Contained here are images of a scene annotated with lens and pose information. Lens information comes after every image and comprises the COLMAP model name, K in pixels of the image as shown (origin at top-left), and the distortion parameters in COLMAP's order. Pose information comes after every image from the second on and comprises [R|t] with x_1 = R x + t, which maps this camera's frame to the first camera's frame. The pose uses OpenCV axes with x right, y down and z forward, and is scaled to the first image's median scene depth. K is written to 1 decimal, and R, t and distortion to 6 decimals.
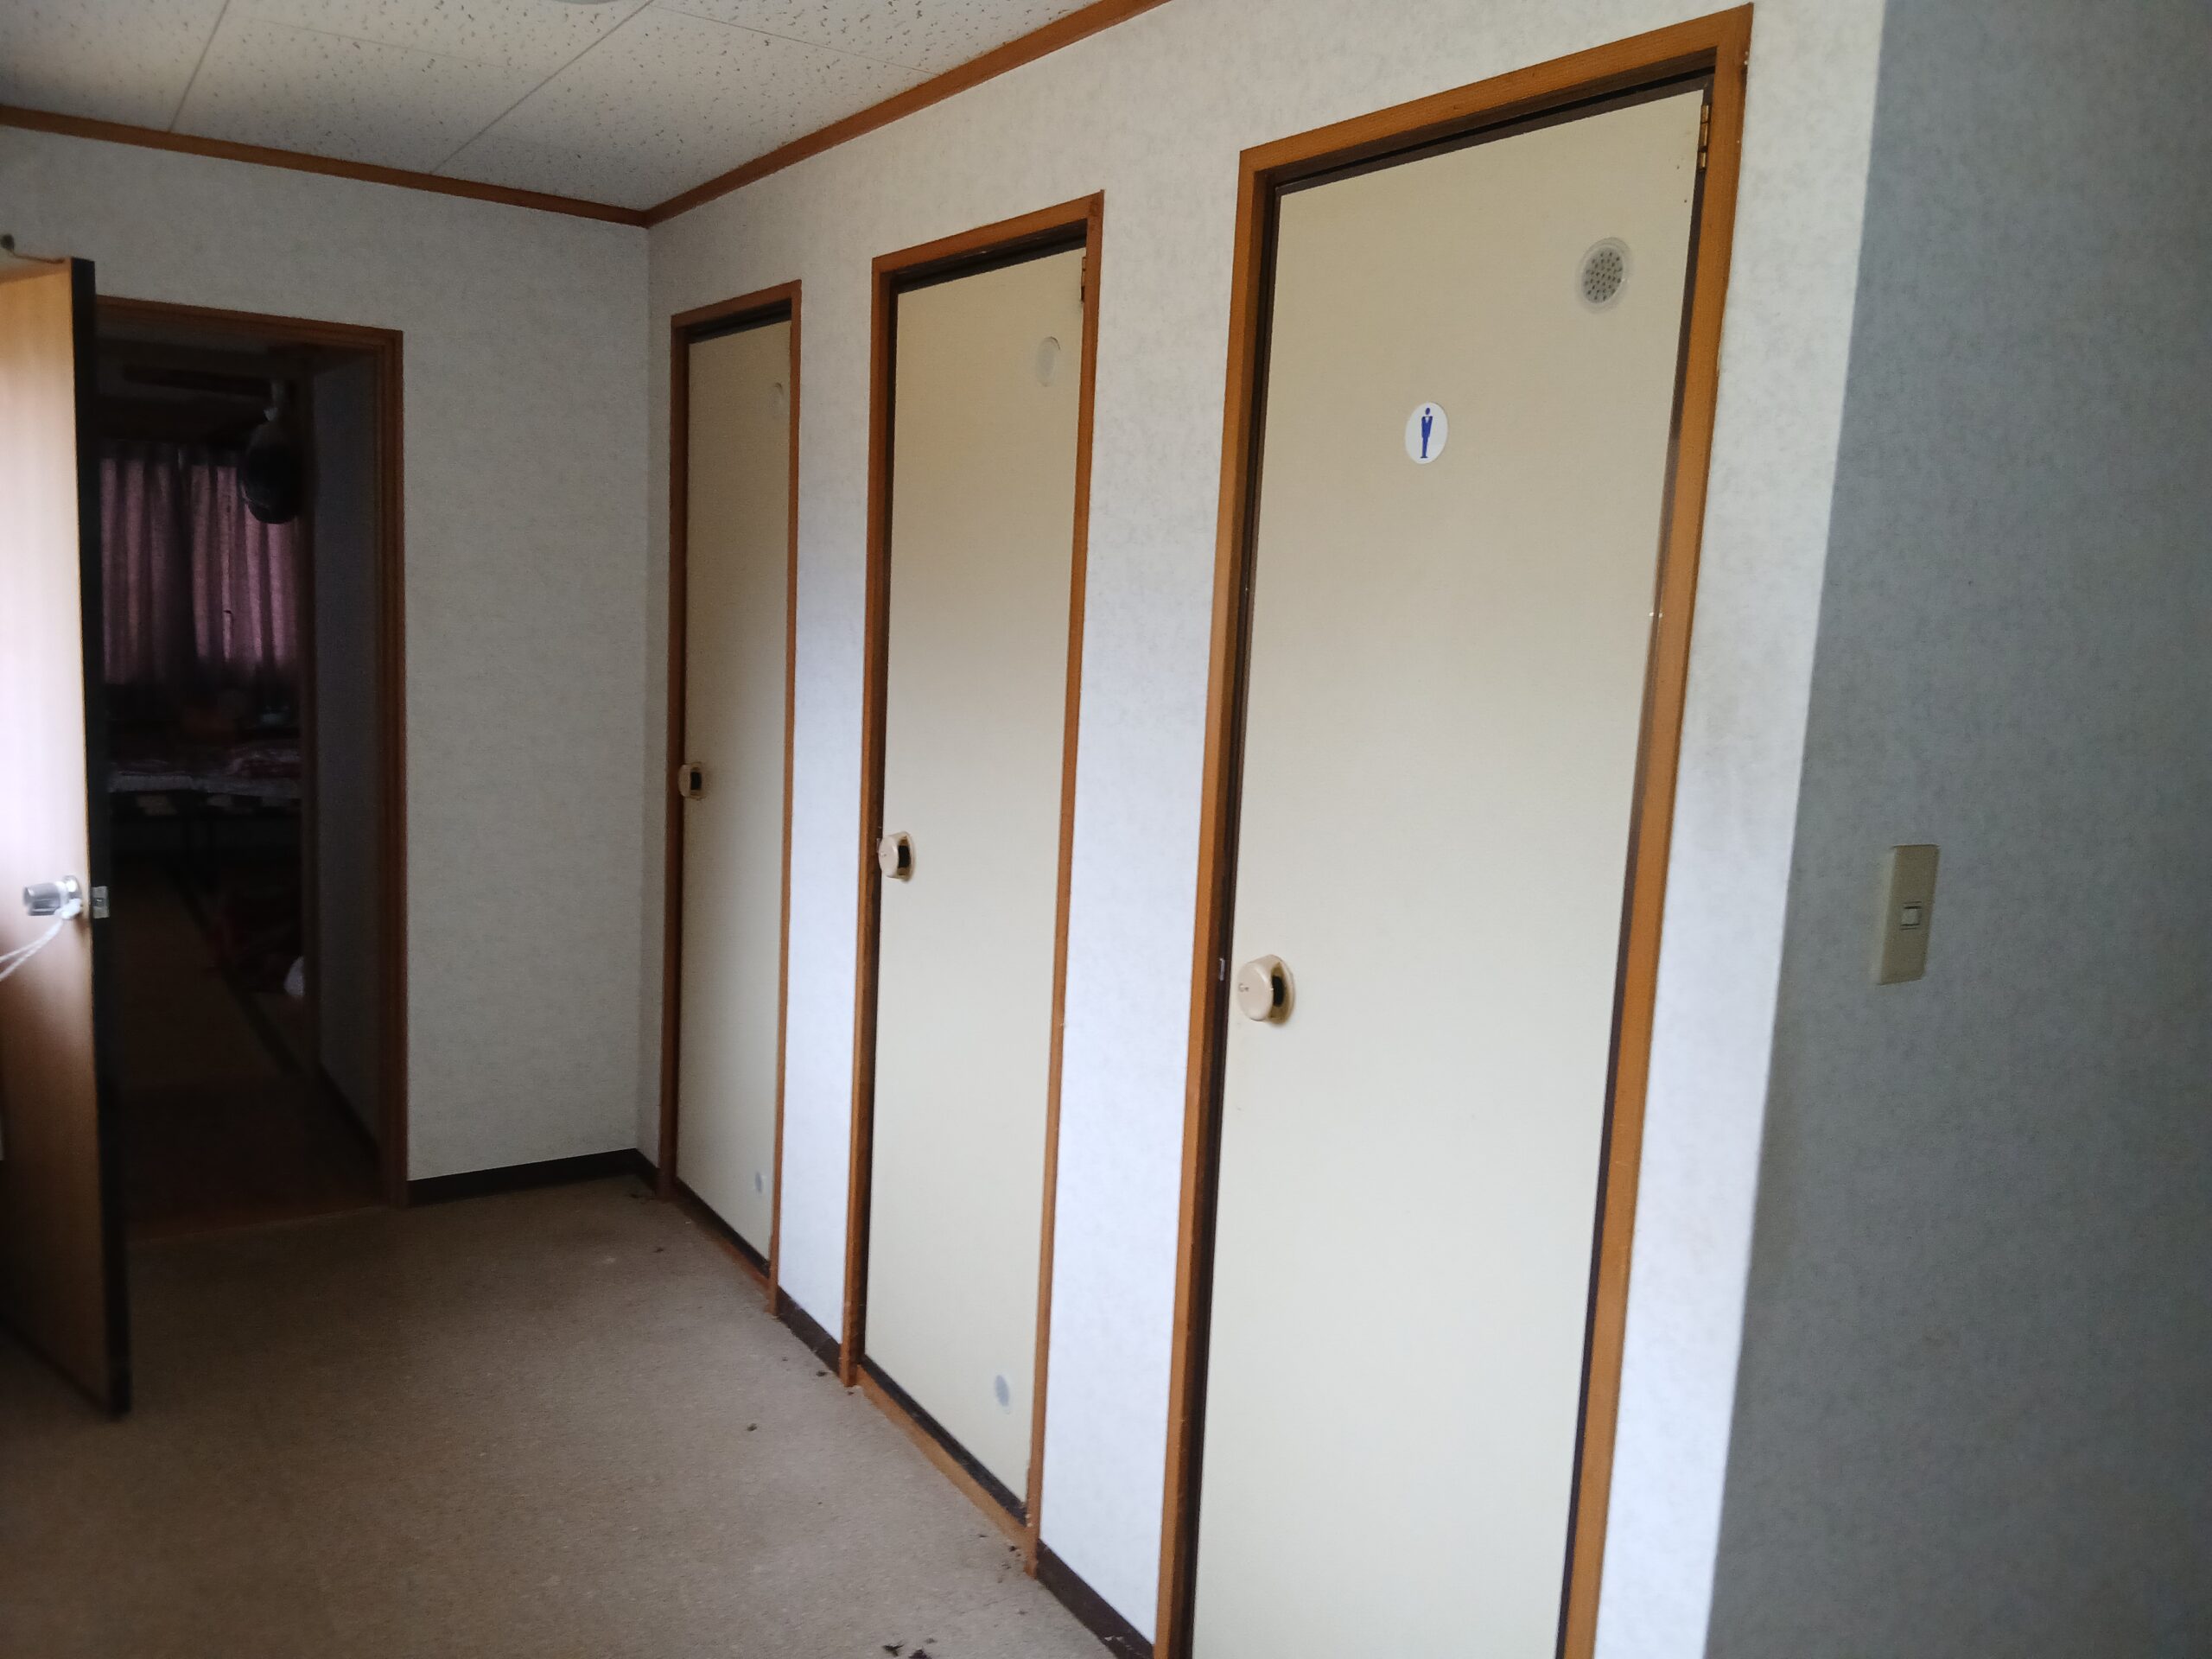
lens RADIAL K [[1708.1, 0, 1104.6], [0, 1708.1, 827.0], [0, 0, 1]] dist [-0.015748, 0.009868]
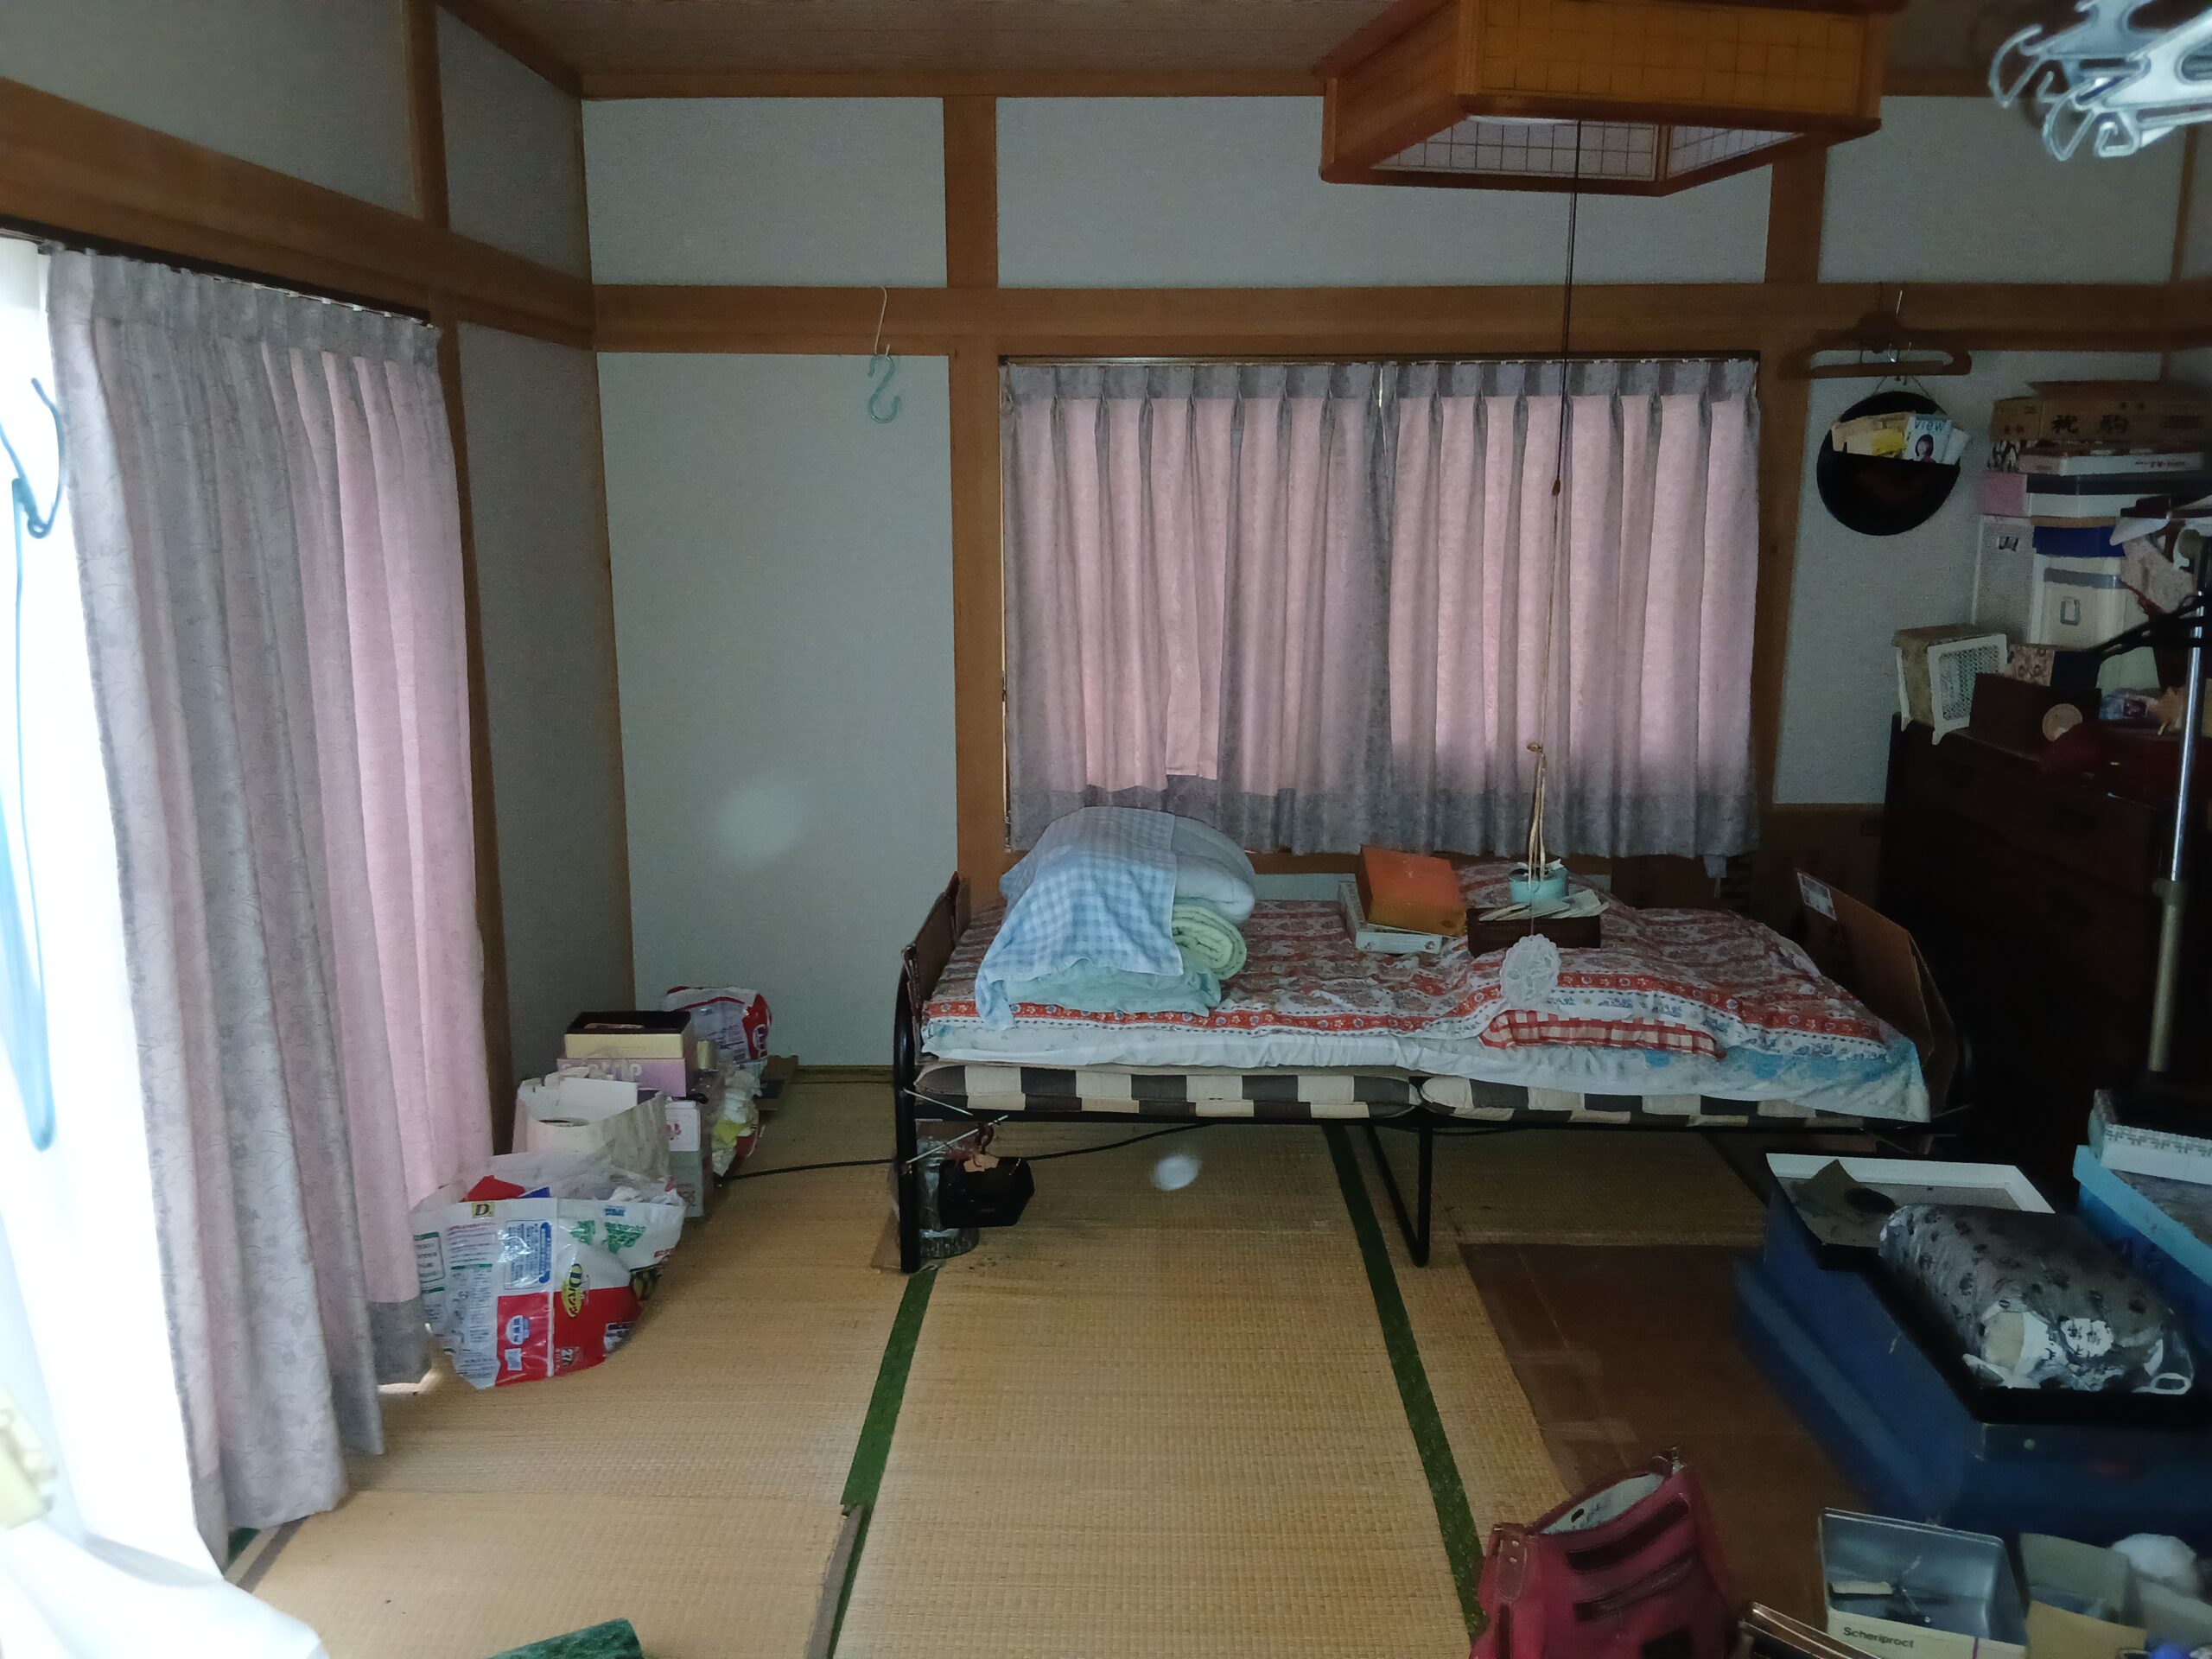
lens RADIAL K [[1708.1, 0, 1107.9], [0, 1708.1, 825.7], [0, 0, 1]] dist [-0.015748, 0.009868]
pose [[0.822301, 0.051497, -0.566718, -0.298880], [-0.032201, 0.998512, 0.044010, -0.097723], [0.568141, -0.017940, 0.822736, 0.499753]]
